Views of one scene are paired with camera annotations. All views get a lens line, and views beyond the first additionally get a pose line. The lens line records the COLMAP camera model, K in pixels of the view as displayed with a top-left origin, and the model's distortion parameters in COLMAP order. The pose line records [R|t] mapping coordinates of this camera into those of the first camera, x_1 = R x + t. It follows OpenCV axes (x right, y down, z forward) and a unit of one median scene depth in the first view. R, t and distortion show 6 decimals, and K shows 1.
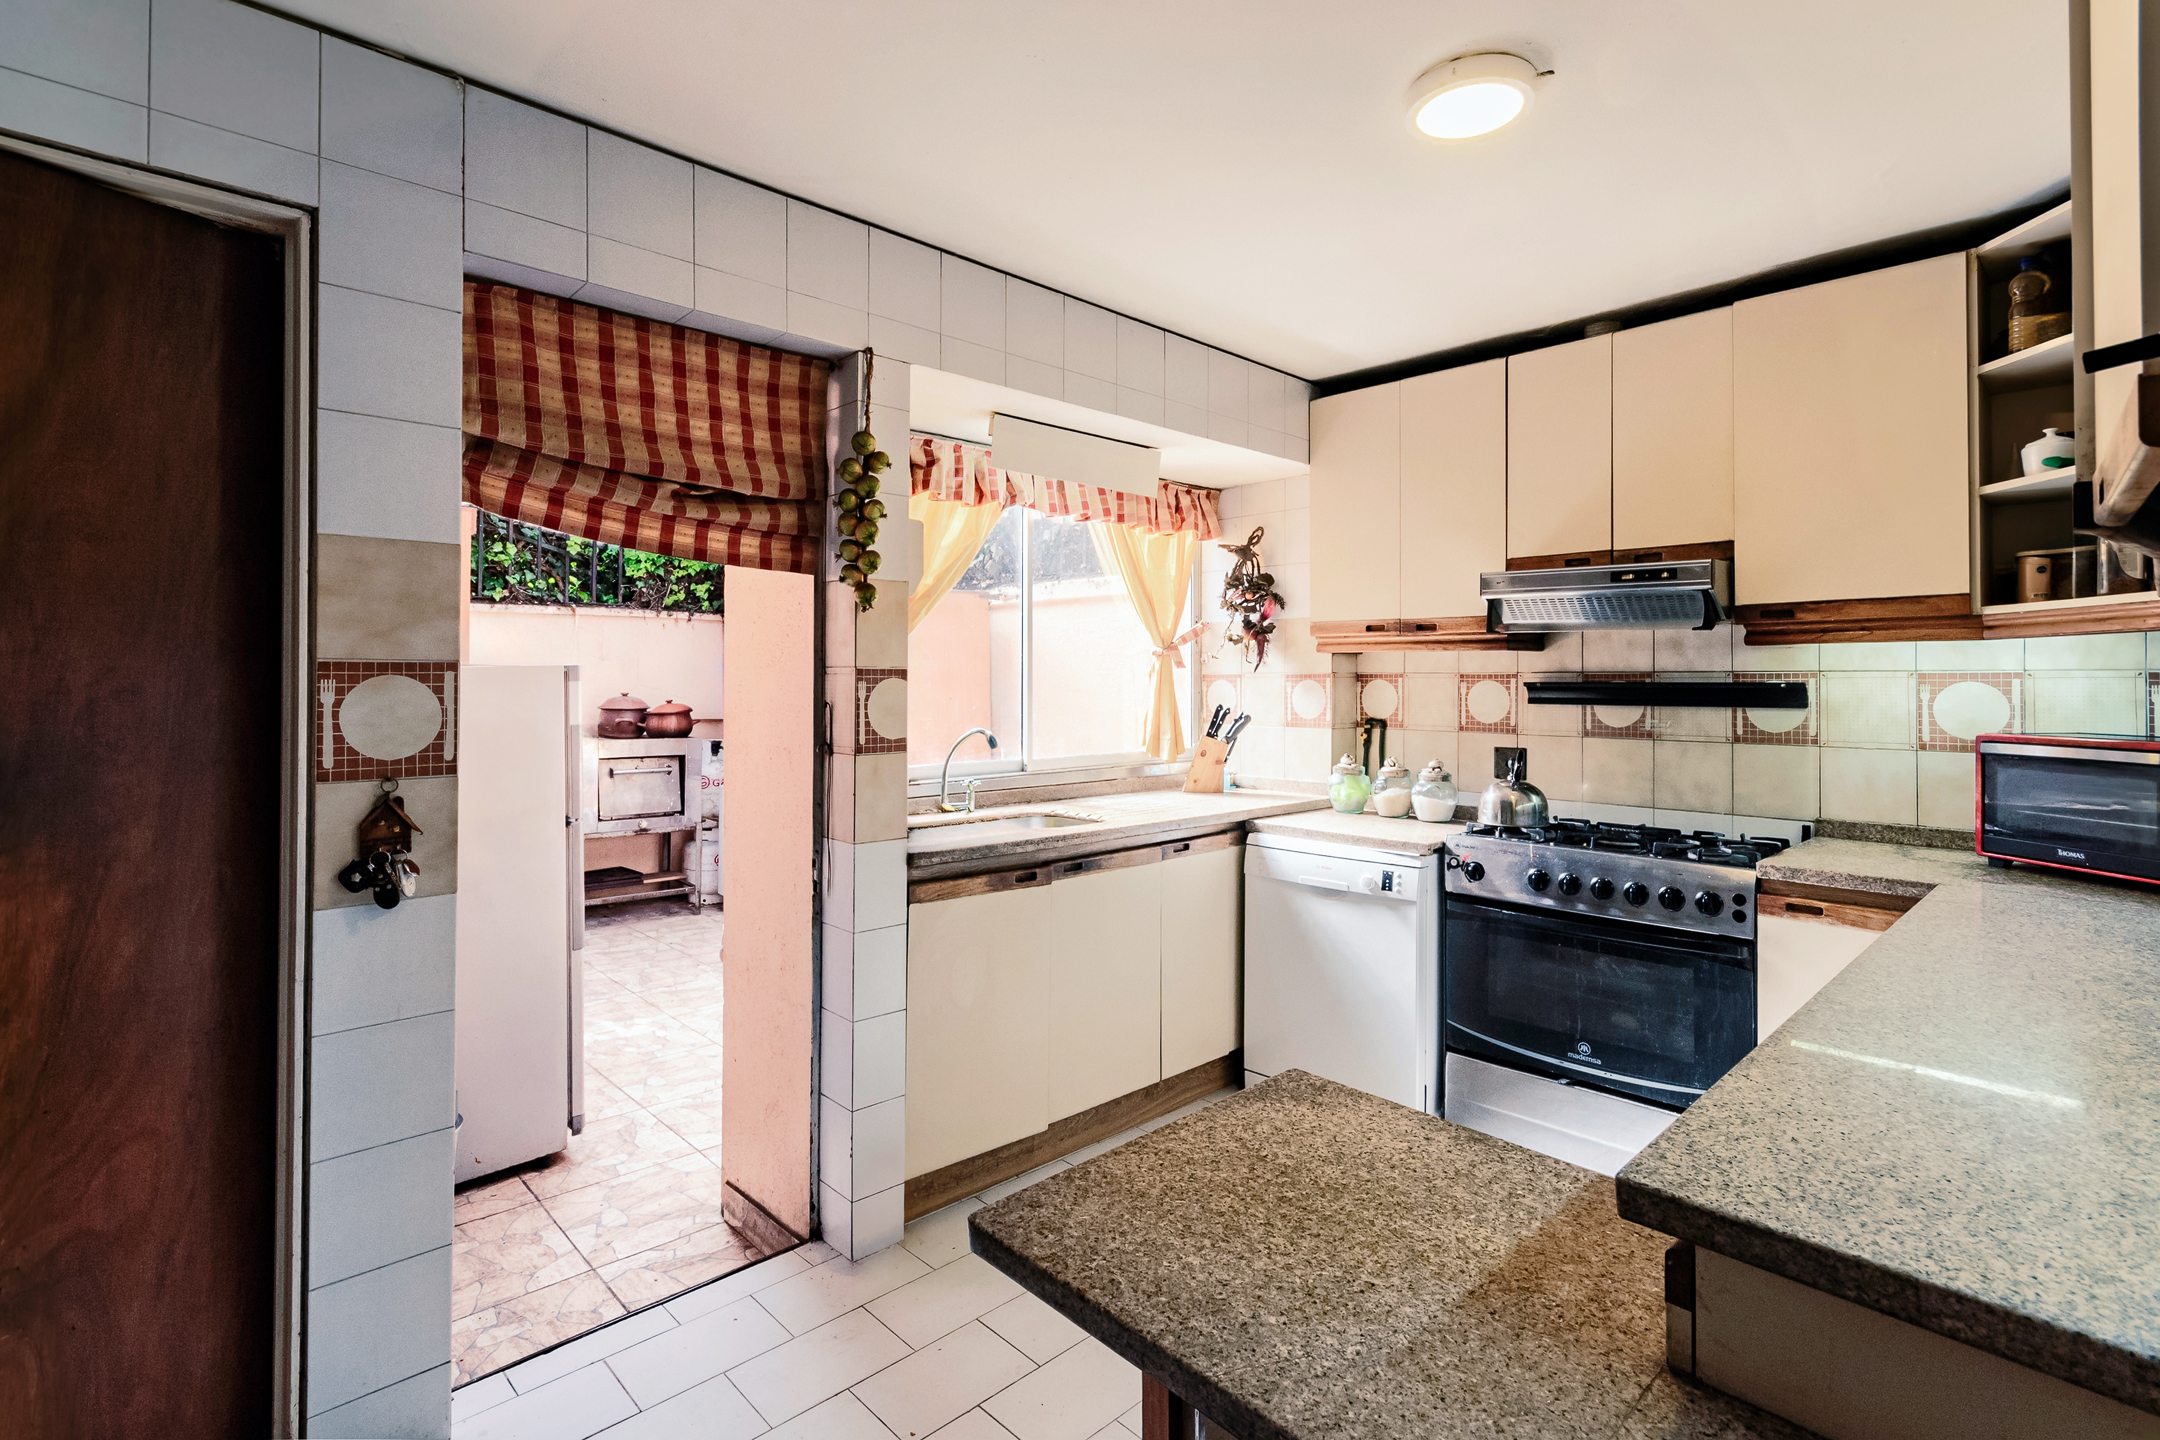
lens RADIAL K [[1039.6, 0, 1073.7], [0, 1039.6, 661.9], [0, 0, 1]] dist [0.016855, -0.000022]
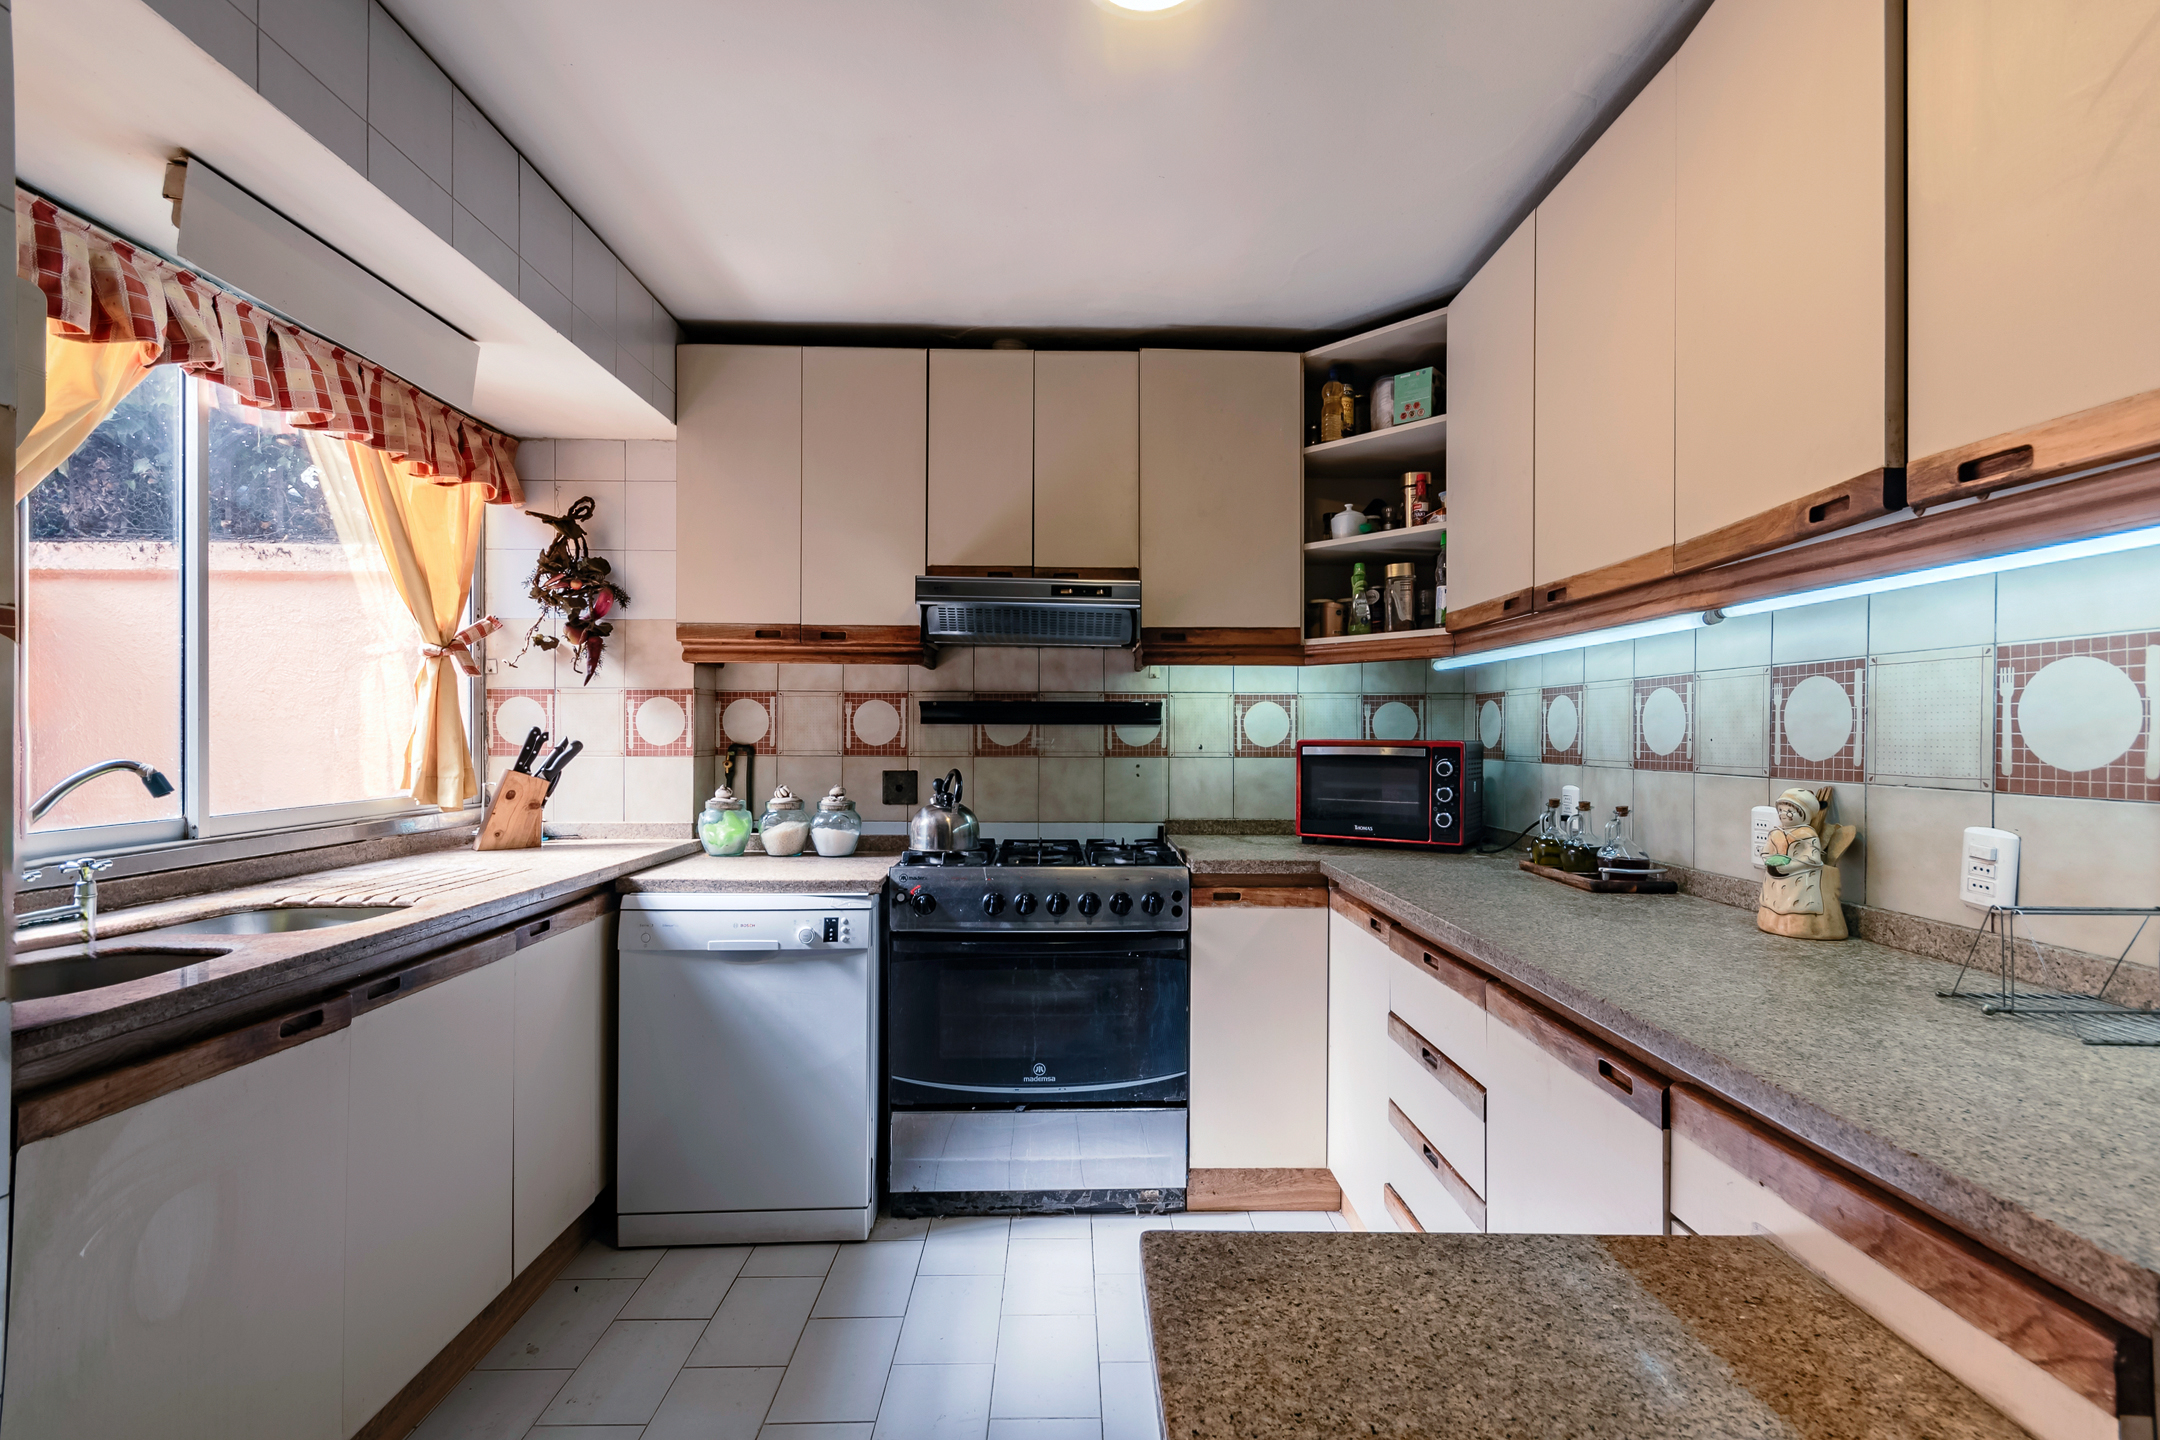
lens RADIAL K [[964.3, 0, 1091.0], [0, 964.3, 730.2], [0, 0, 1]] dist [0.004743, -0.000341]
pose [[0.671207, 0.002949, 0.741264, -0.123698], [-0.015383, 0.999832, 0.009952, 0.036830], [-0.741111, -0.018083, 0.671139, 0.308658]]
